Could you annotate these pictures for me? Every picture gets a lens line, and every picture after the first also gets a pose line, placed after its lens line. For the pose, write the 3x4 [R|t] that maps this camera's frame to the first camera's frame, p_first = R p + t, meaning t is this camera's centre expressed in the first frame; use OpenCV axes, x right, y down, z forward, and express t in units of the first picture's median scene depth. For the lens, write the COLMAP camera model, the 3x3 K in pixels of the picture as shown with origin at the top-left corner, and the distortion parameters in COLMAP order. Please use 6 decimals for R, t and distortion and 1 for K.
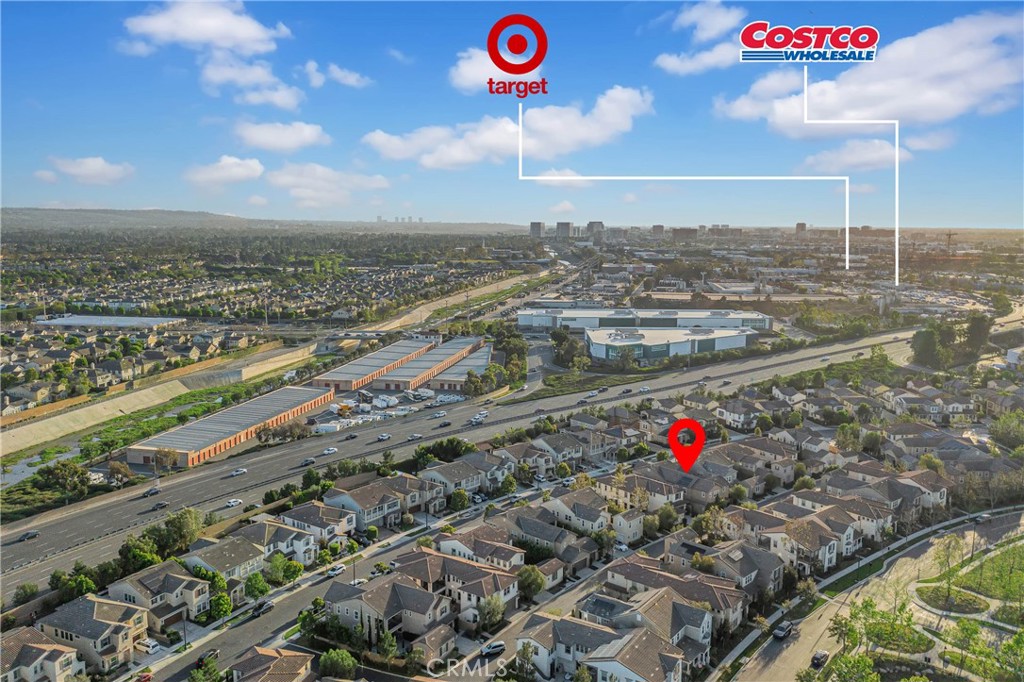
lens RADIAL K [[820.0, 0, 518.1], [0, 820.0, 340.2], [0, 0, 1]] dist [0.001642, 0.006819]
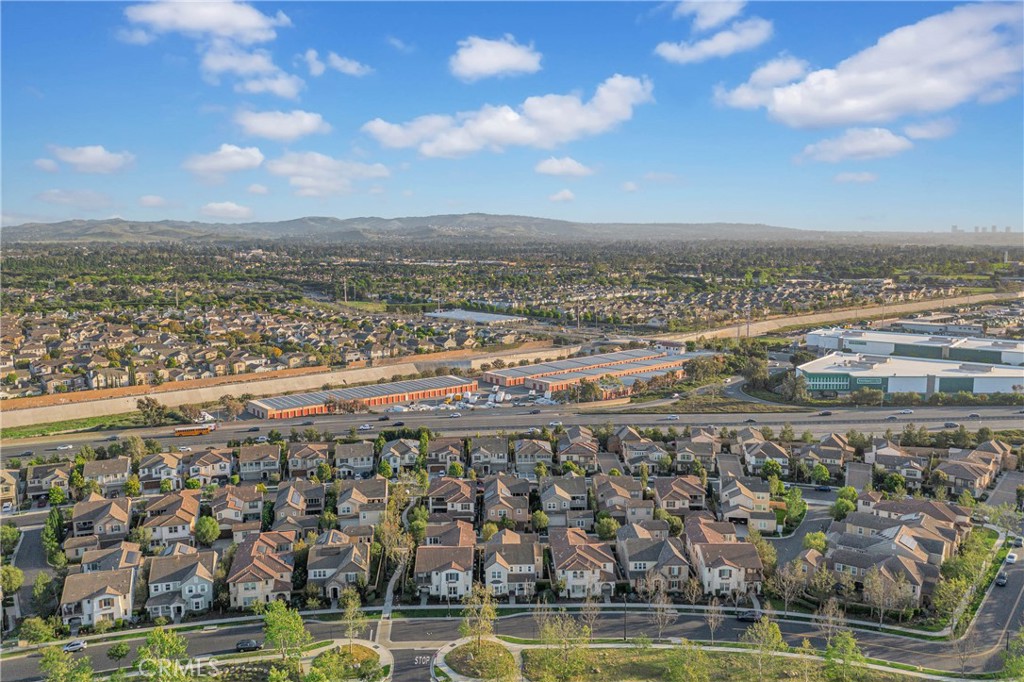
lens RADIAL K [[820.0, 0, 518.1], [0, 820.0, 340.2], [0, 0, 1]] dist [0.001642, 0.006819]
pose [[0.773449, 0.074292, -0.629489, 0.564157], [-0.083059, 0.996423, 0.015543, -0.021069], [0.628393, 0.040263, 0.776854, 0.172644]]
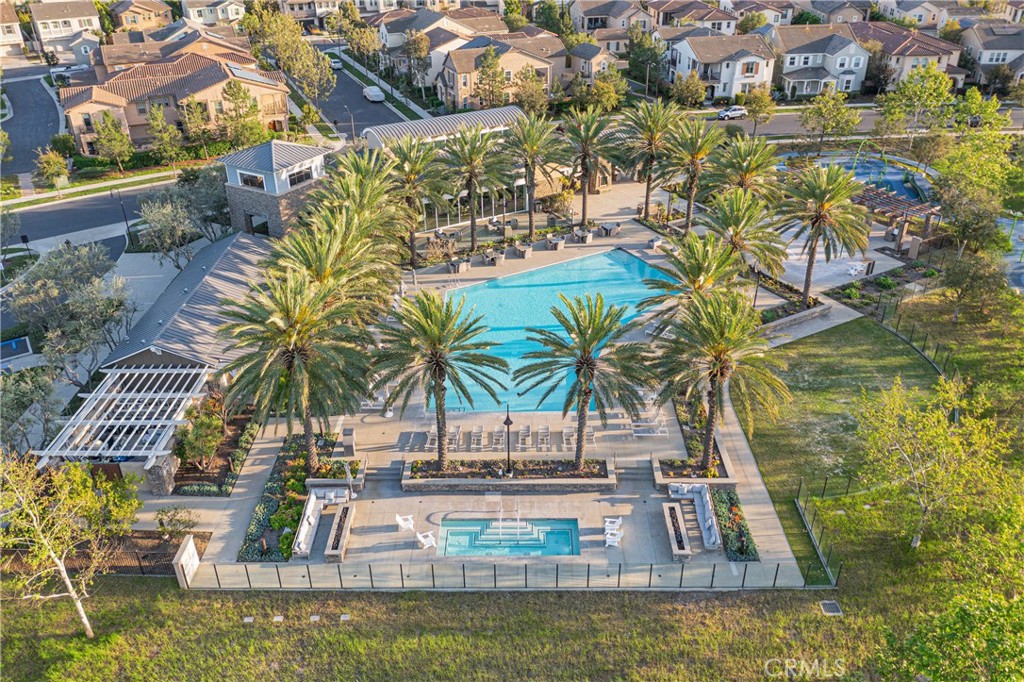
lens RADIAL K [[820.0, 0, 518.1], [0, 820.0, 340.2], [0, 0, 1]] dist [0.001642, 0.006819]
pose [[0.652246, 0.360616, -0.666731, 0.303017], [-0.097268, 0.912131, 0.398191, 0.137387], [0.751740, -0.194867, 0.630010, 0.066077]]
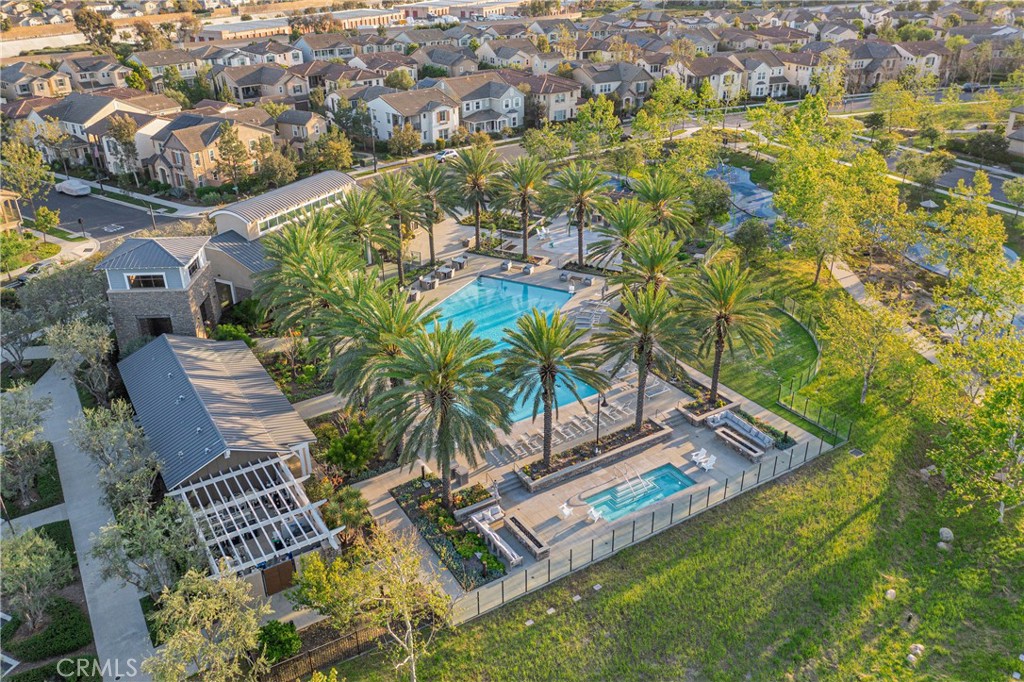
lens RADIAL K [[820.0, 0, 518.1], [0, 820.0, 340.2], [0, 0, 1]] dist [0.001642, 0.006819]
pose [[0.958237, 0.109107, -0.264345, 0.240623], [-0.023168, 0.950939, 0.308510, 0.141191], [0.285036, -0.289502, 0.913752, -0.005905]]
